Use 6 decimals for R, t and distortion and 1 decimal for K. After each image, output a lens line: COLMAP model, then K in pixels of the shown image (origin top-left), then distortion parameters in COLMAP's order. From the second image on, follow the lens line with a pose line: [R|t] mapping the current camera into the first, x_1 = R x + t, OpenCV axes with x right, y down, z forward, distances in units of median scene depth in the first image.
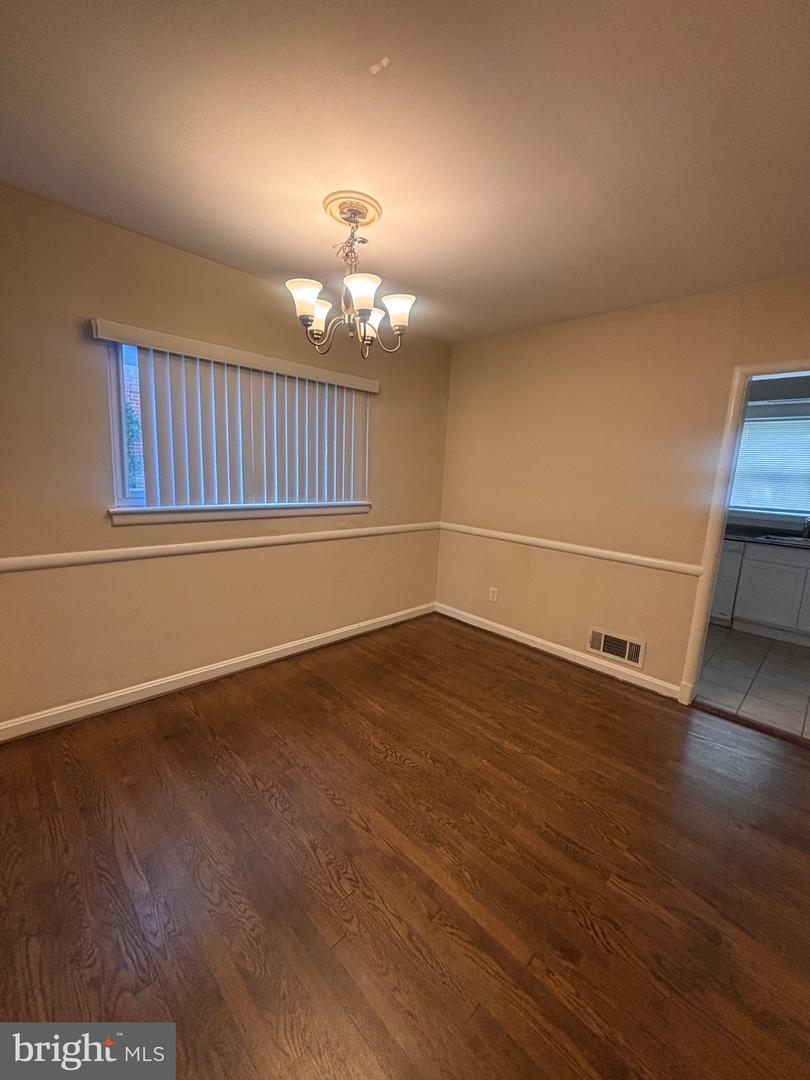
lens RADIAL K [[432.4, 0, 402.8], [0, 432.4, 542.2], [0, 0, 1]] dist [-0.001545, 0.000257]
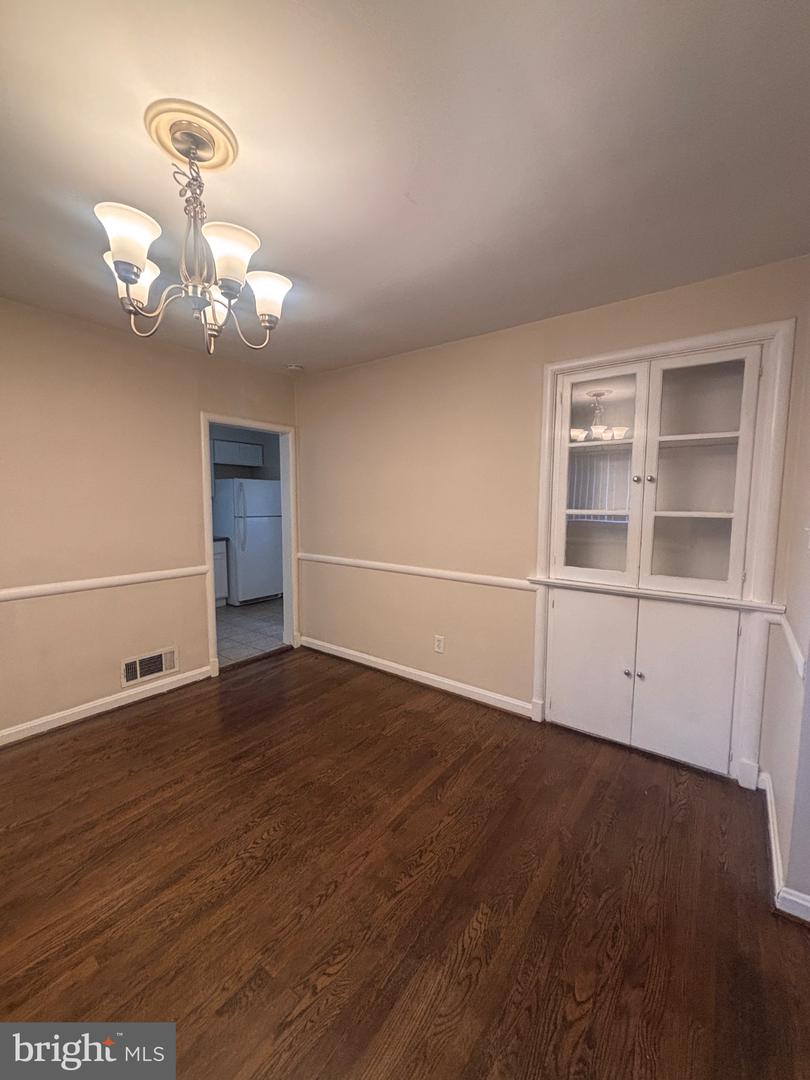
lens RADIAL K [[435.6, 0, 404.6], [0, 435.6, 539.2], [0, 0, 1]] dist [-0.000247, 0.000043]
pose [[-0.155521, -0.138918, 0.978016, -0.670979], [0.160034, 0.973440, 0.163716, -0.141667], [-0.974783, 0.181977, -0.129159, 0.613910]]
